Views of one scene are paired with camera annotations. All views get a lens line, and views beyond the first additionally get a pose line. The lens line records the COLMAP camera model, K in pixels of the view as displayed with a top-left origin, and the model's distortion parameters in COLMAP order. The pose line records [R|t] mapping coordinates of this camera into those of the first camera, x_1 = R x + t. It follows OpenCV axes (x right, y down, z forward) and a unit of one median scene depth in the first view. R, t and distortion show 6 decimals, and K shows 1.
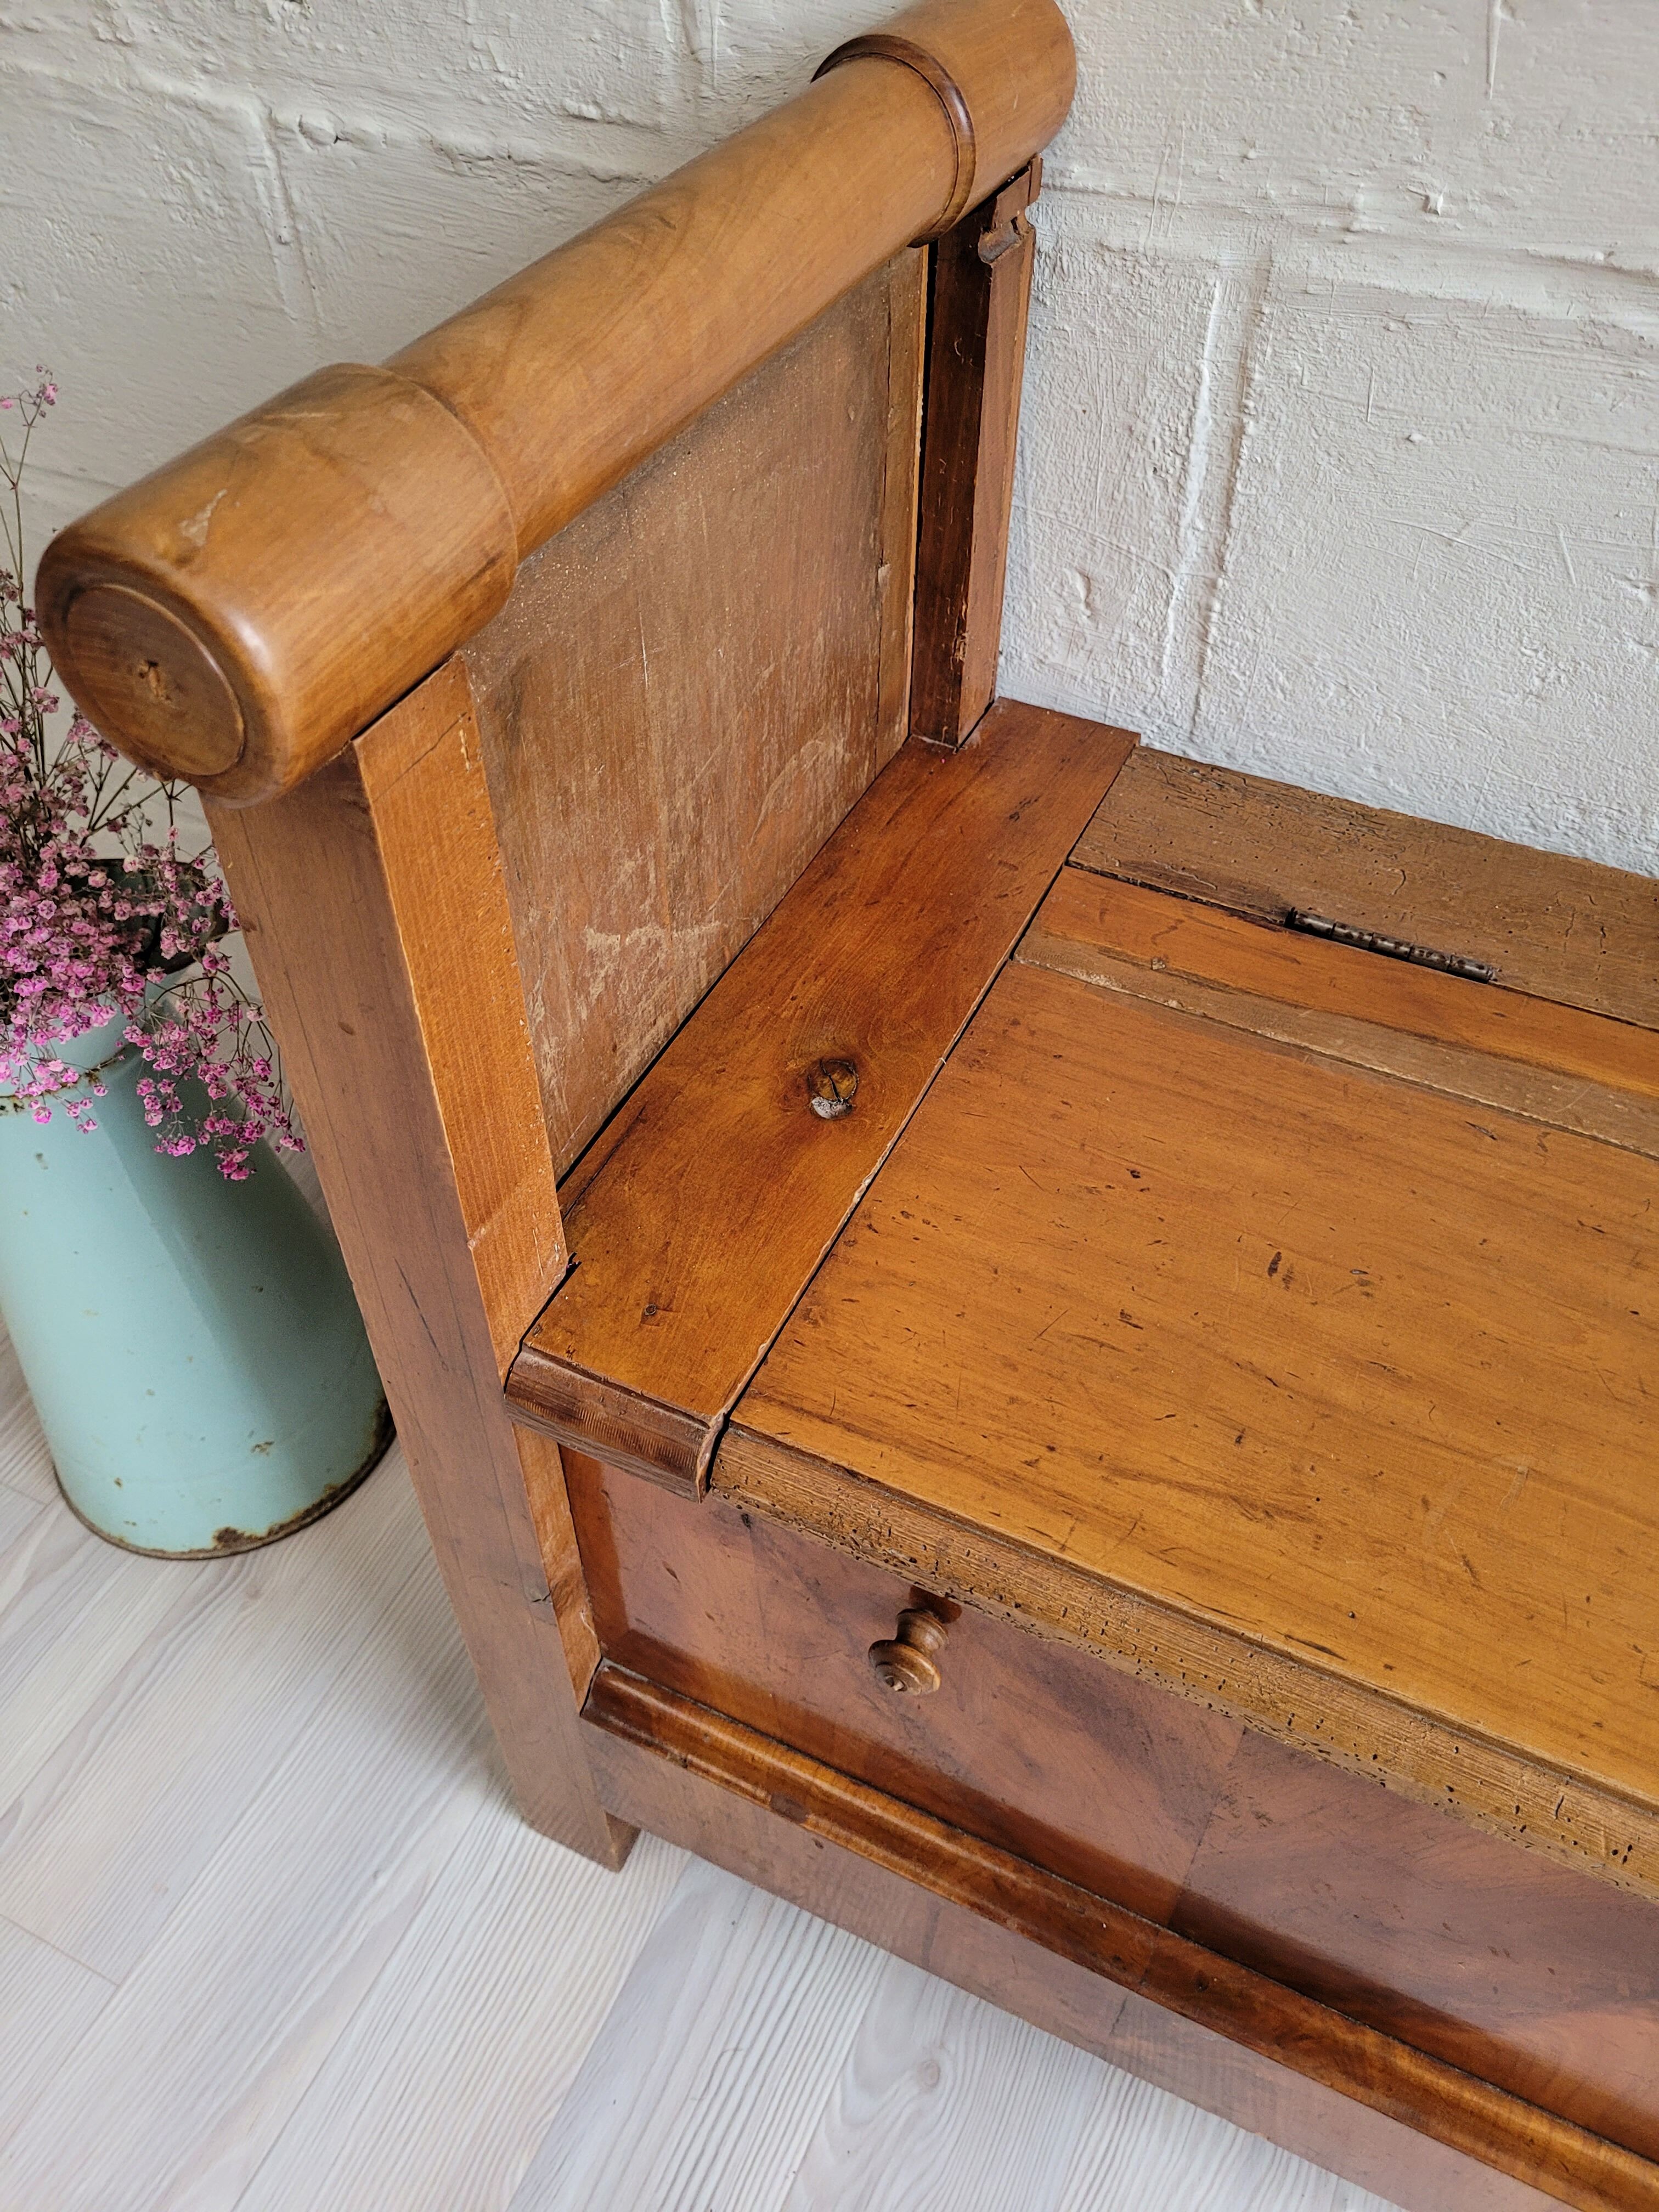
lens RADIAL K [[1676.9, 0, 843.7], [0, 1676.9, 1085.7], [0, 0, 1]] dist [0.042414, -0.041987]
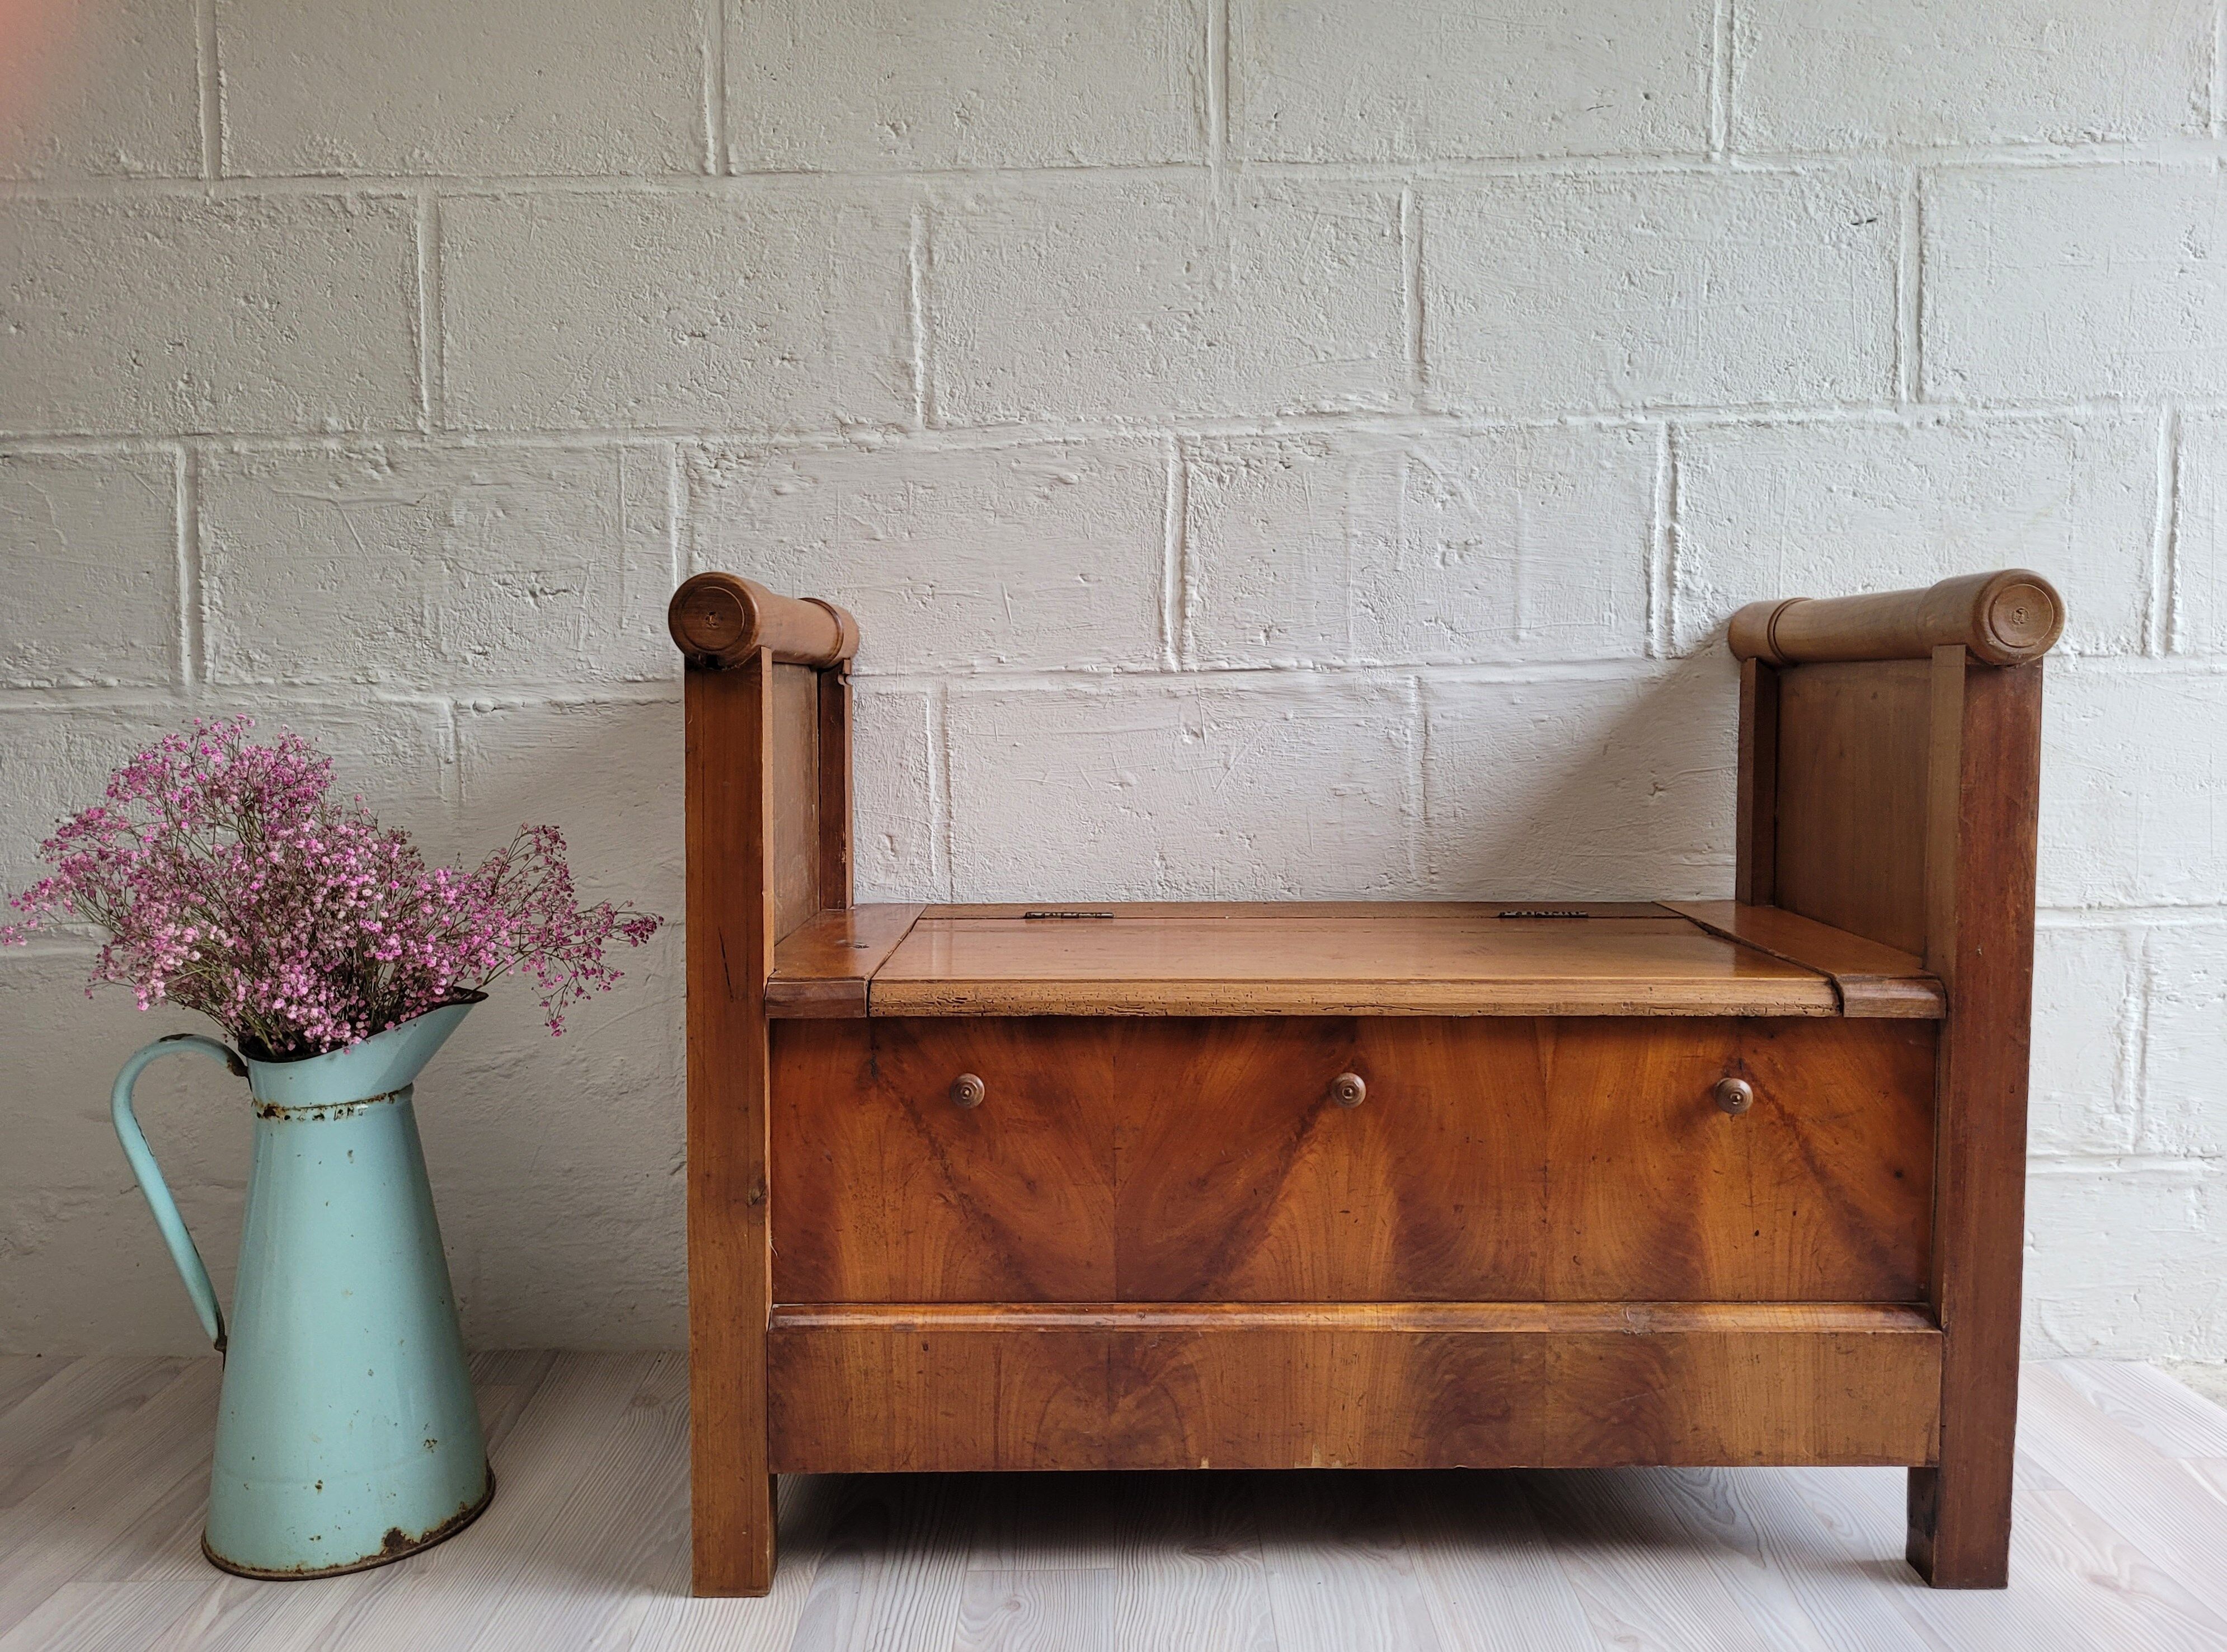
lens RADIAL K [[1695.8, 0, 1114.4], [0, 1695.8, 779.0], [0, 0, 1]] dist [0.038538, -0.035411]
pose [[0.902489, -0.031856, 0.429533, -0.584179], [0.316785, 0.724773, -0.611842, 1.179224], [-0.291823, 0.688251, 0.664192, -0.643080]]
